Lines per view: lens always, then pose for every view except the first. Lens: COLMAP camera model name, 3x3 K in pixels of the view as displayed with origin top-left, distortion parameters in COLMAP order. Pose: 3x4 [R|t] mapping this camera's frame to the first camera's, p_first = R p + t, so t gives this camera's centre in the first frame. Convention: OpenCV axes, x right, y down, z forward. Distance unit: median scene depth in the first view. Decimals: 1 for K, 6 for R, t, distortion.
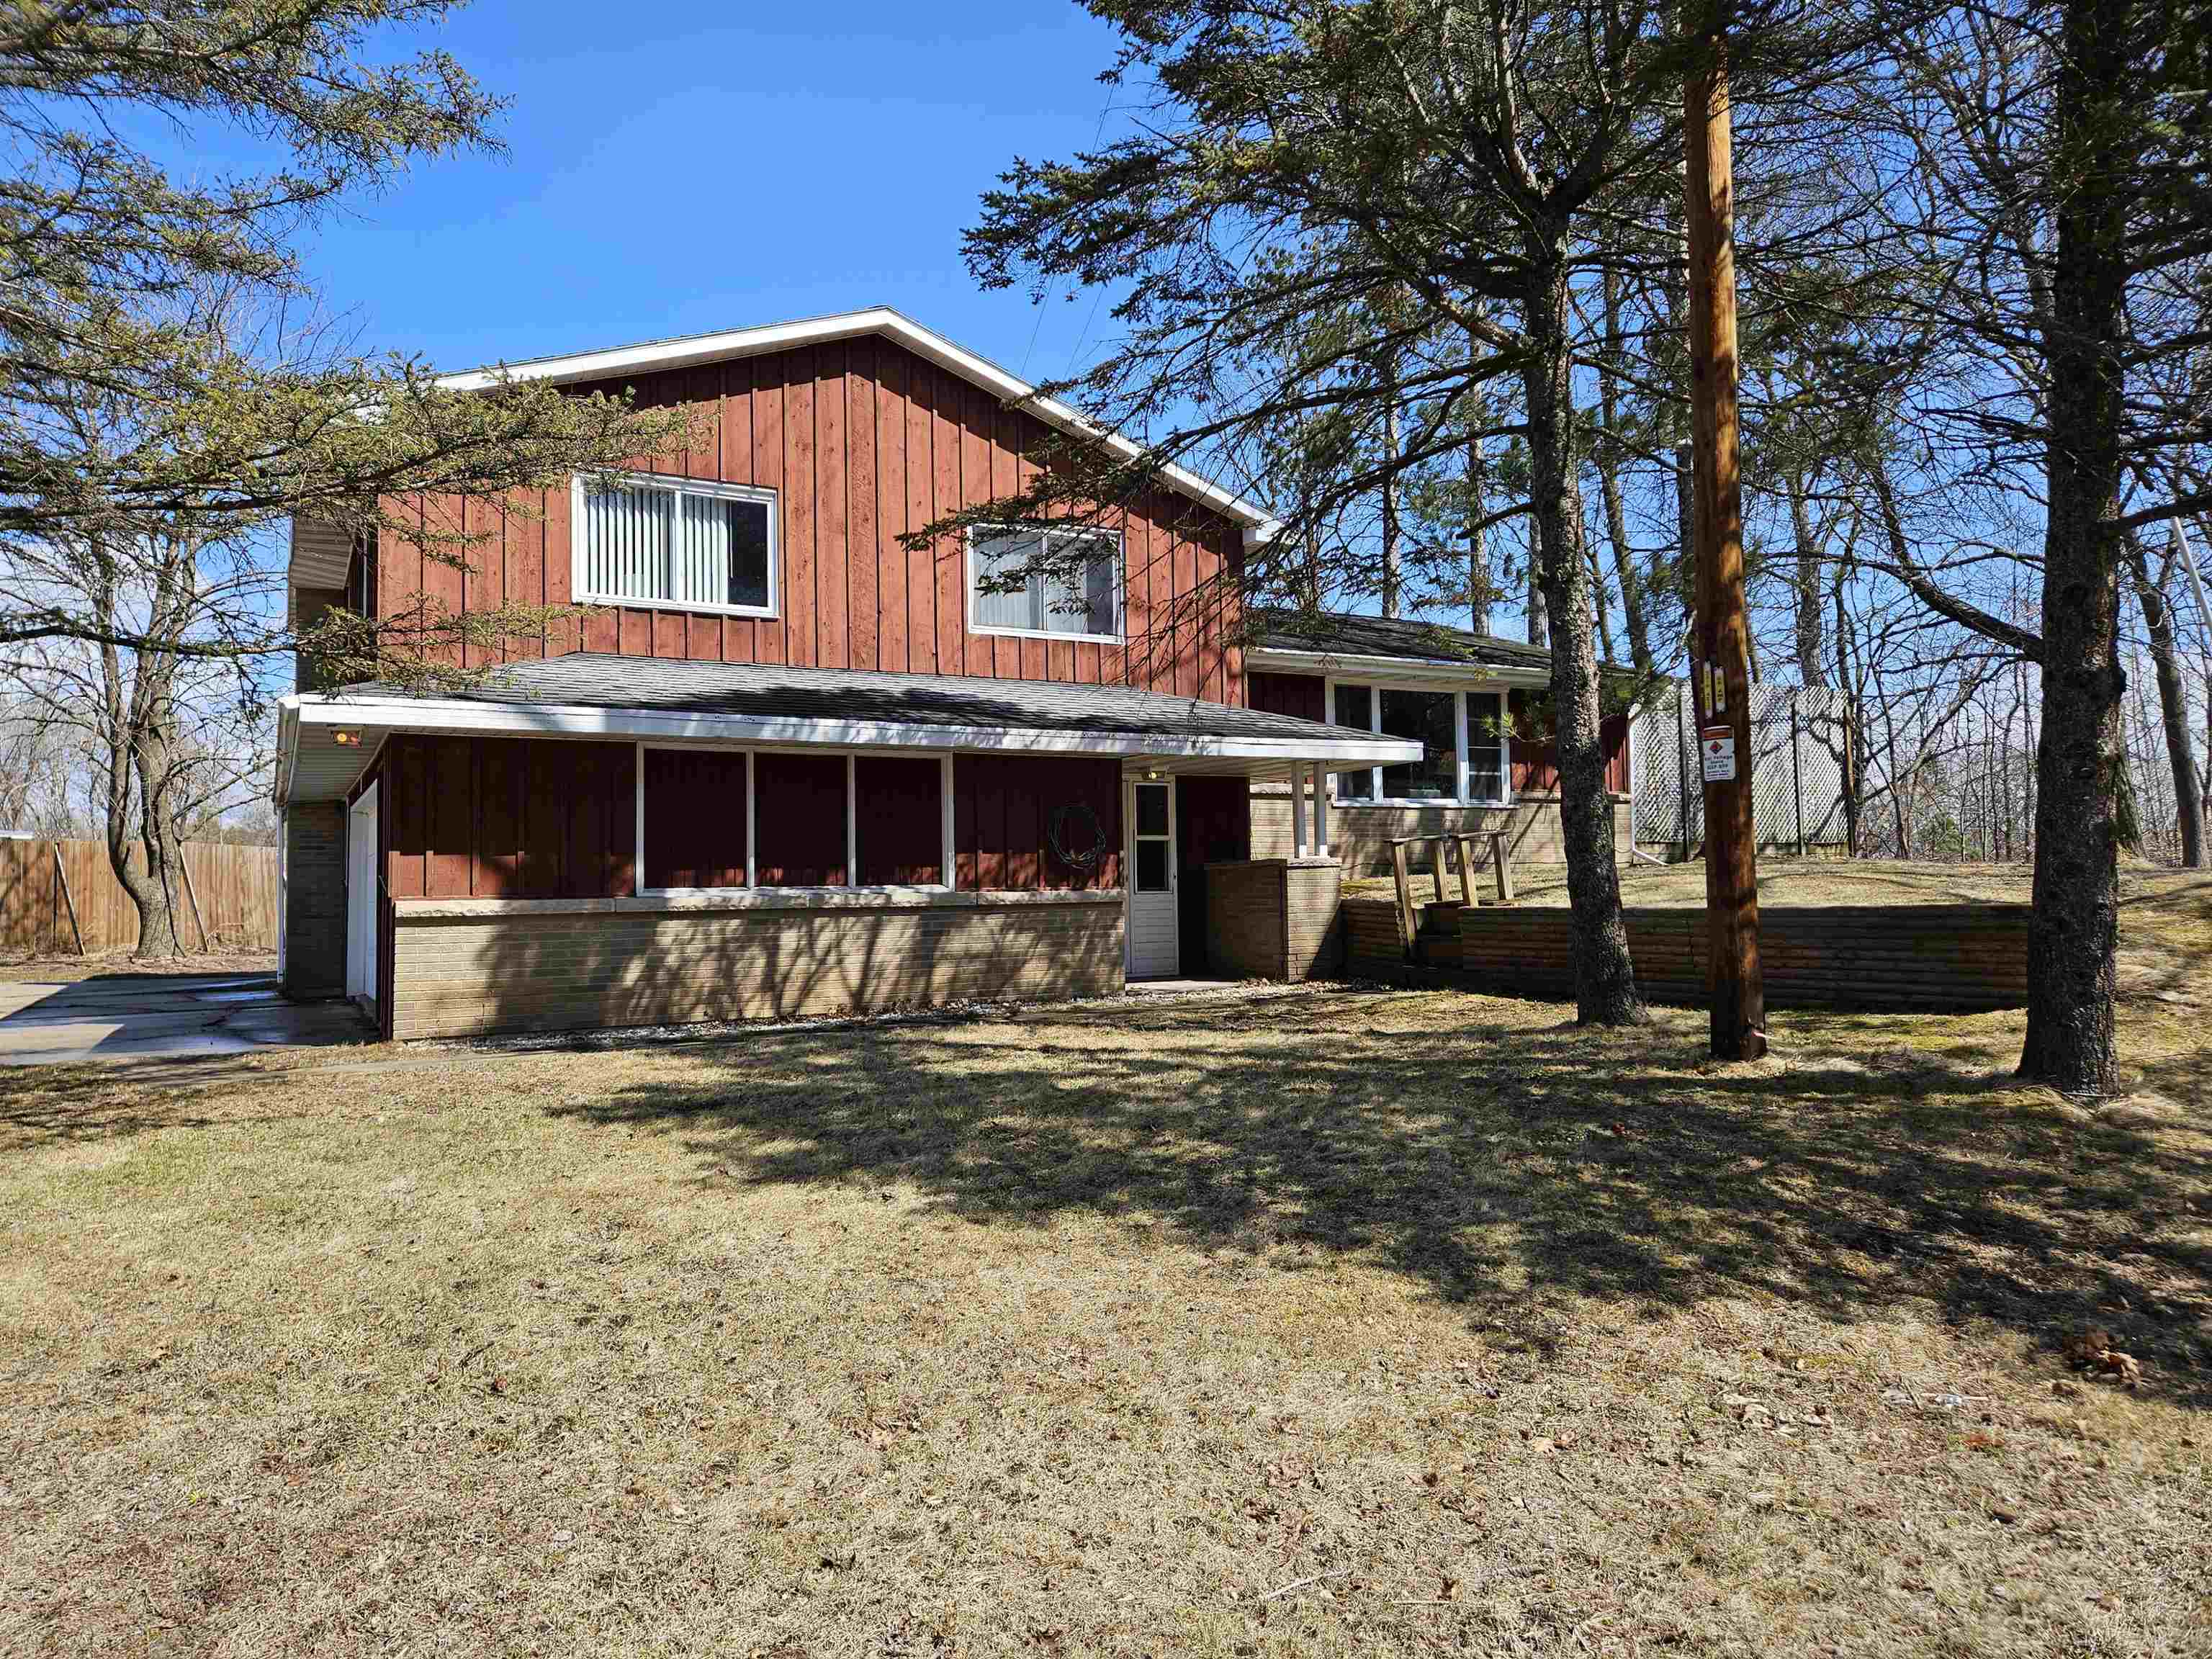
lens RADIAL K [[1470.6, 0, 1092.4], [0, 1470.6, 819.6], [0, 0, 1]] dist [0.077053, -0.045802]
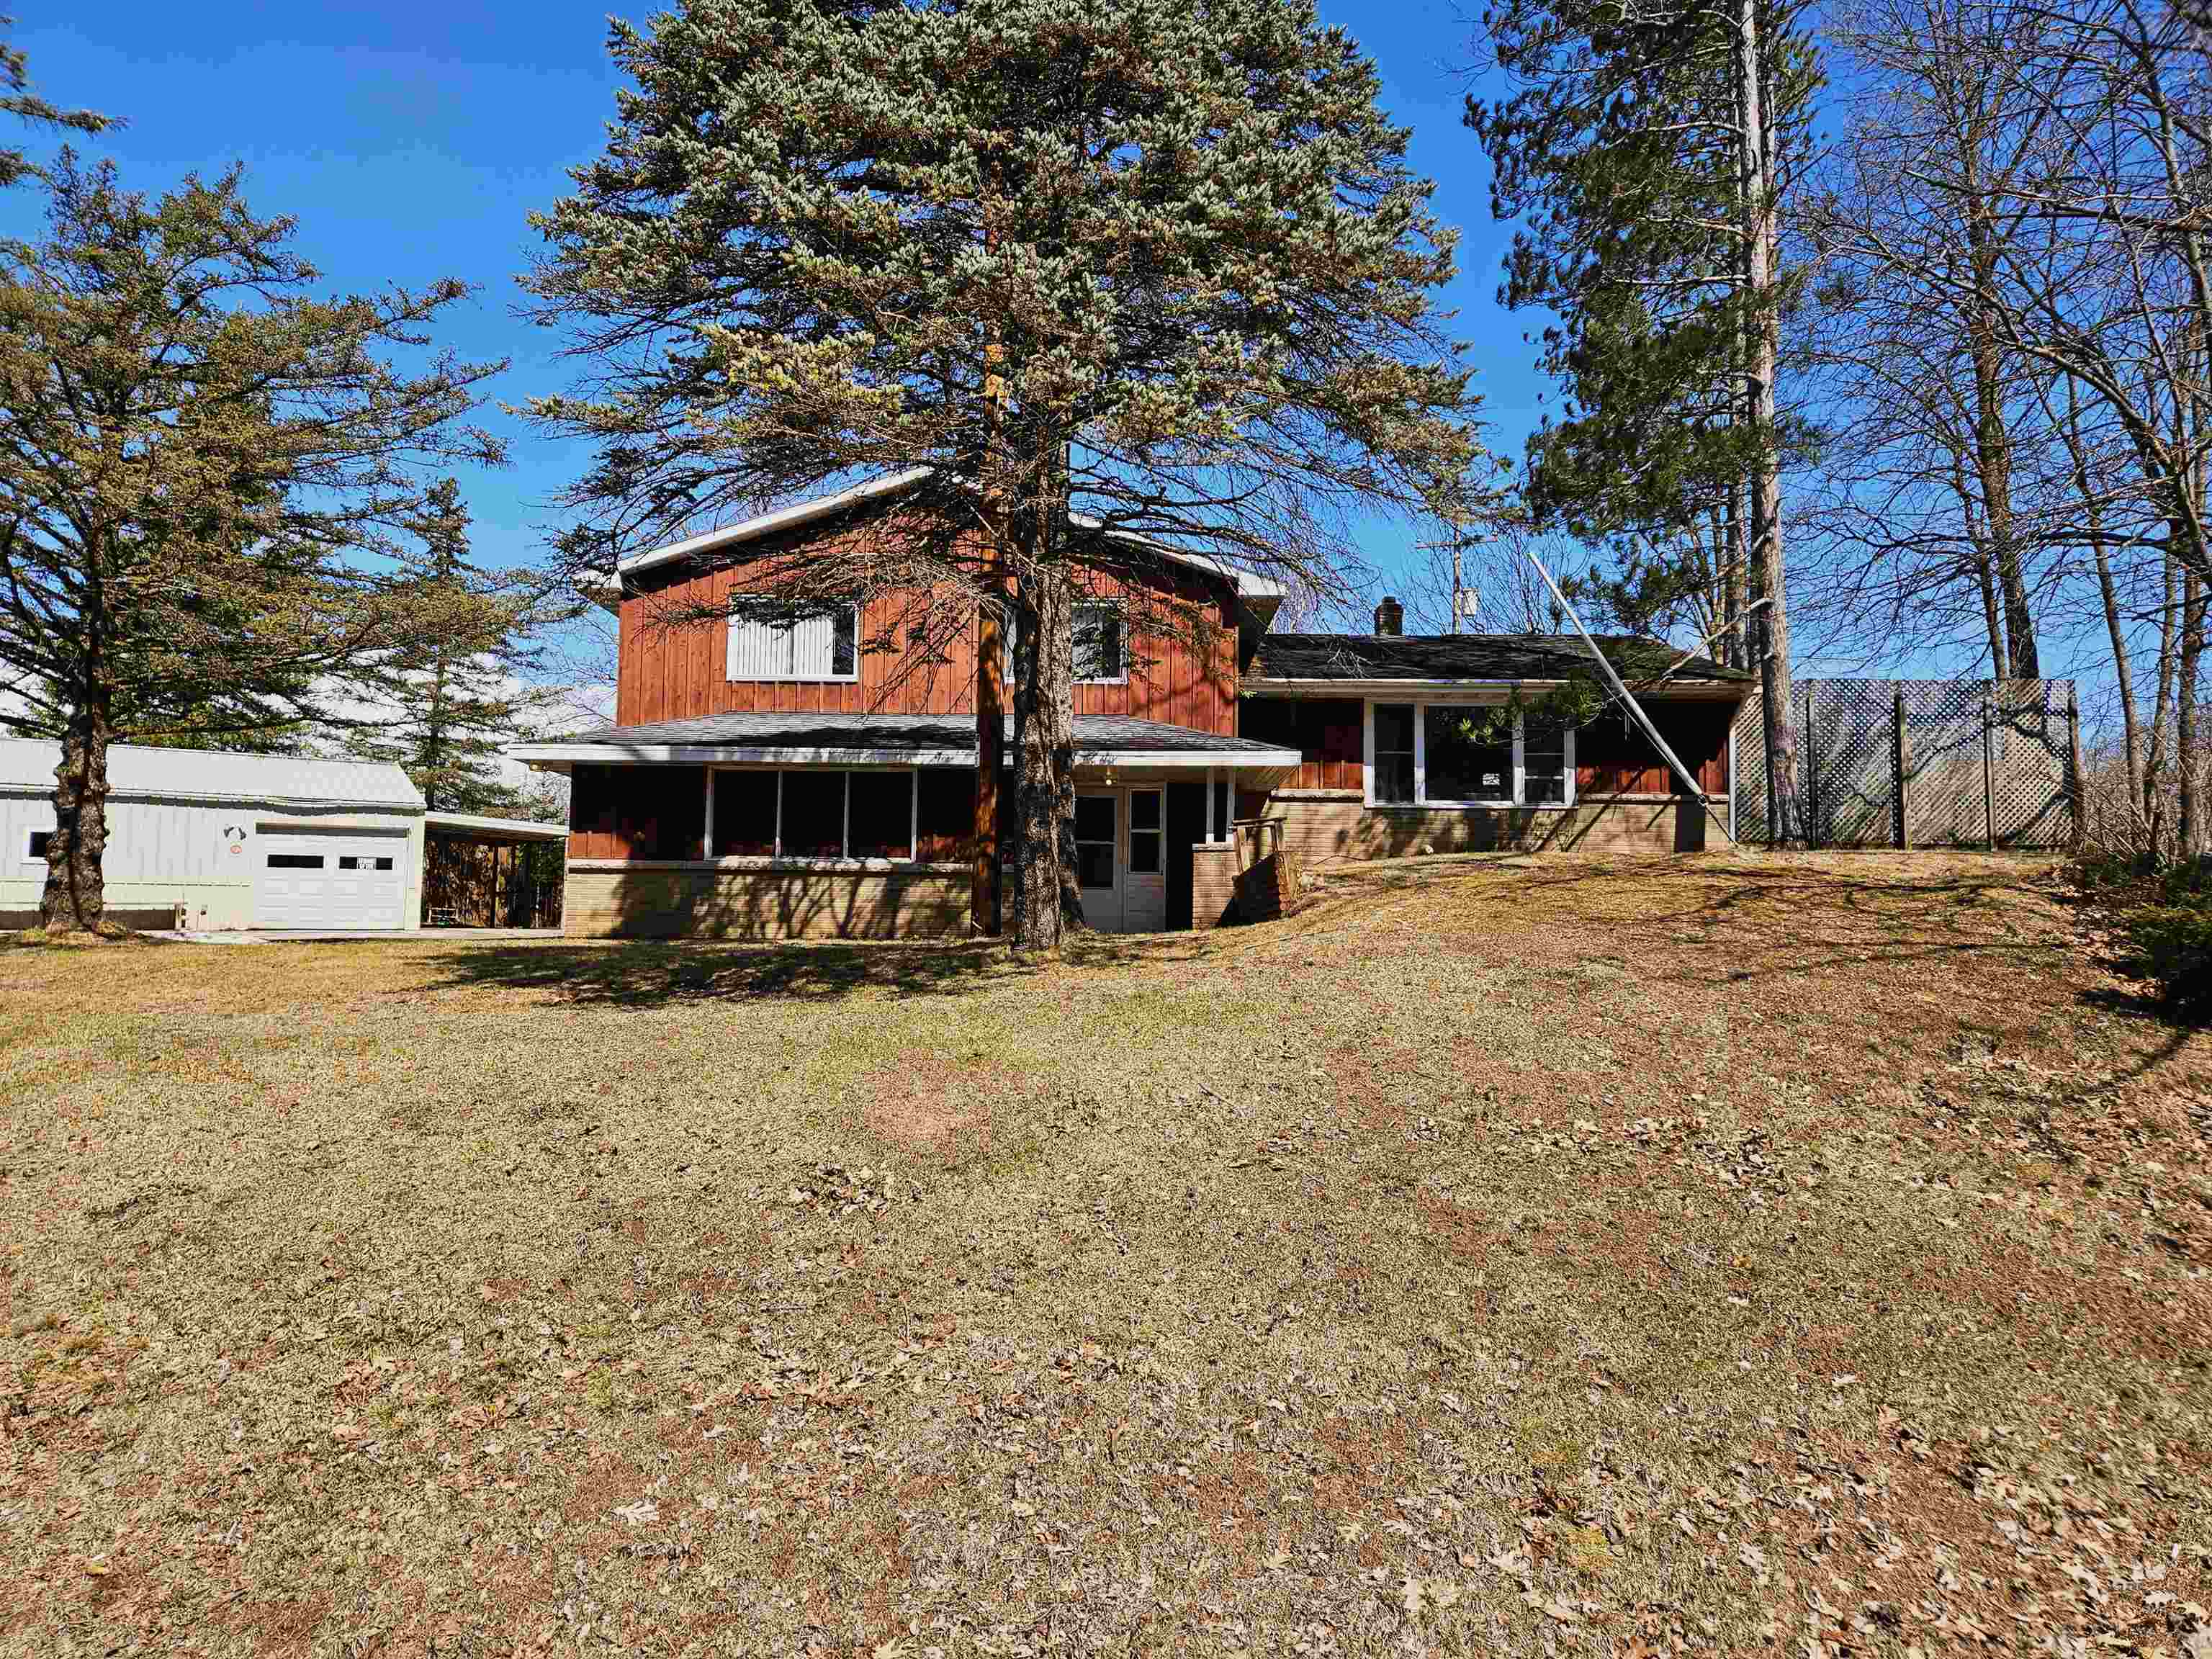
lens RADIAL K [[1470.6, 0, 1087.3], [0, 1470.6, 824.1], [0, 0, 1]] dist [0.077053, -0.045802]
pose [[0.871652, -0.008459, -0.490052, 0.763924], [-0.001214, 0.999811, -0.019417, 0.038492], [0.490124, 0.017520, 0.871477, -0.194210]]
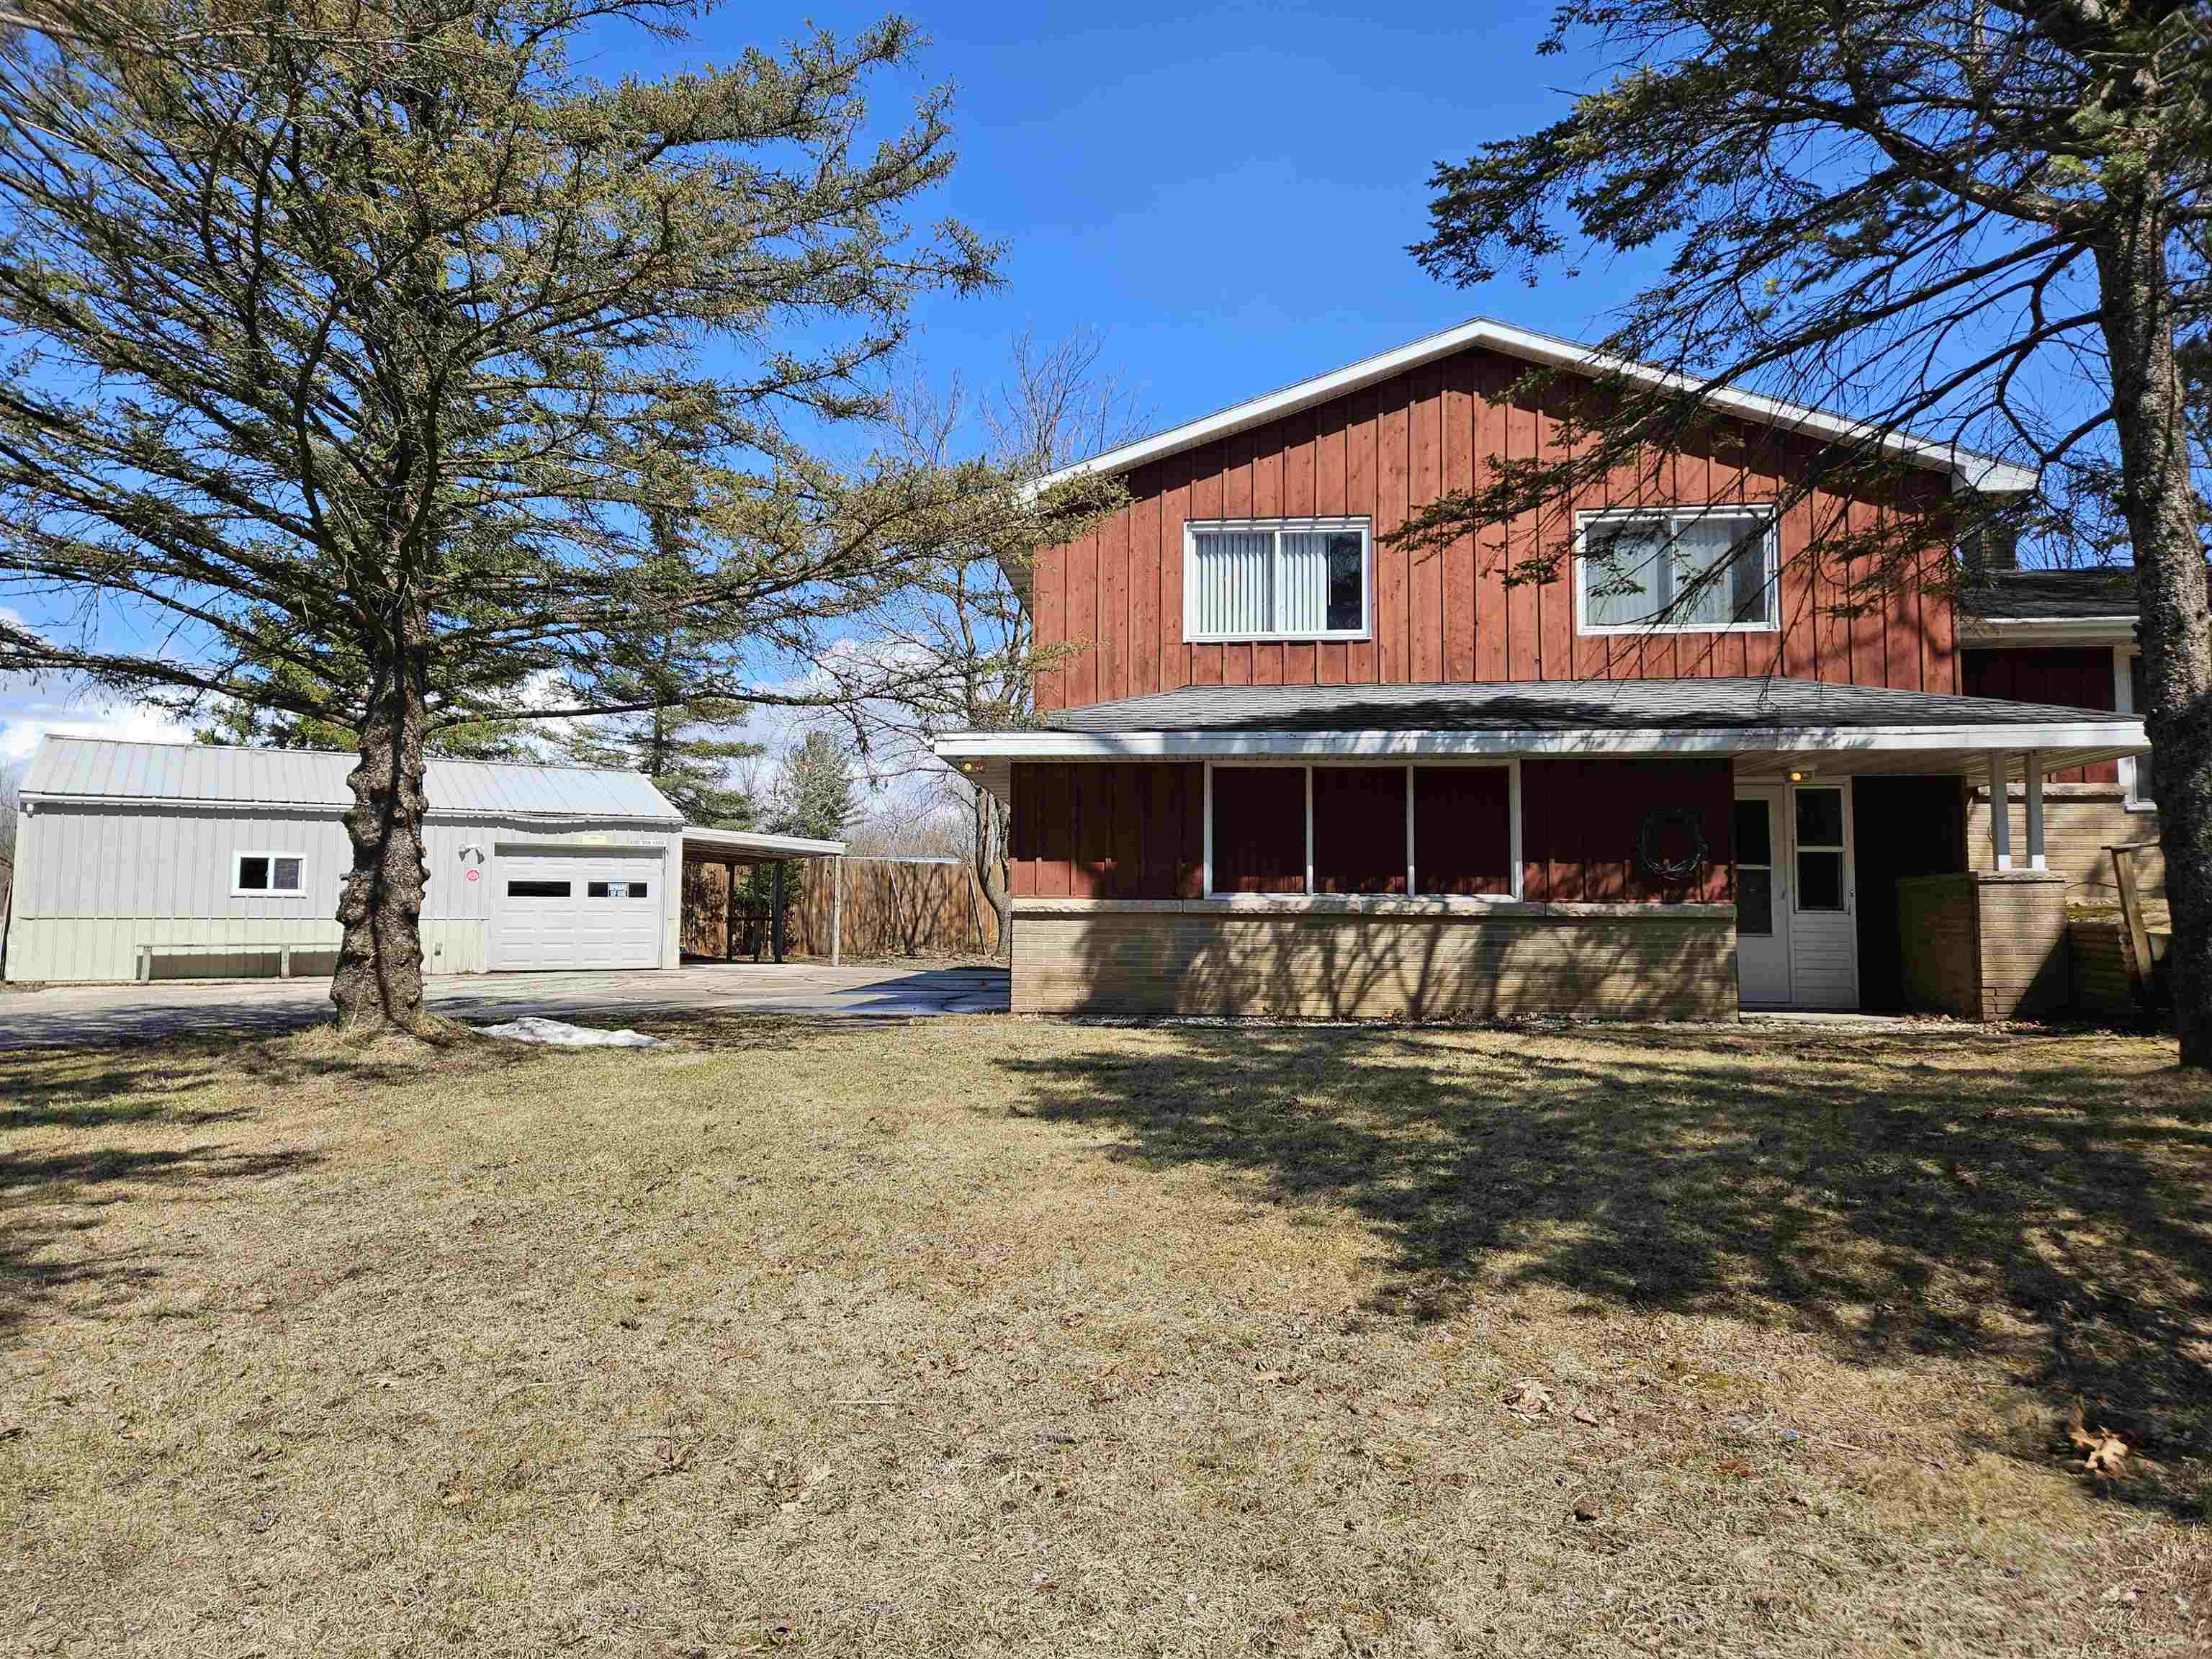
lens RADIAL K [[1470.6, 0, 1076.4], [0, 1470.6, 830.3], [0, 0, 1]] dist [0.077053, -0.045802]
pose [[0.830969, -0.015810, -0.556095, 0.203226], [0.007608, 0.999826, -0.017056, 0.015864], [0.556267, 0.009942, 0.830944, 0.019667]]
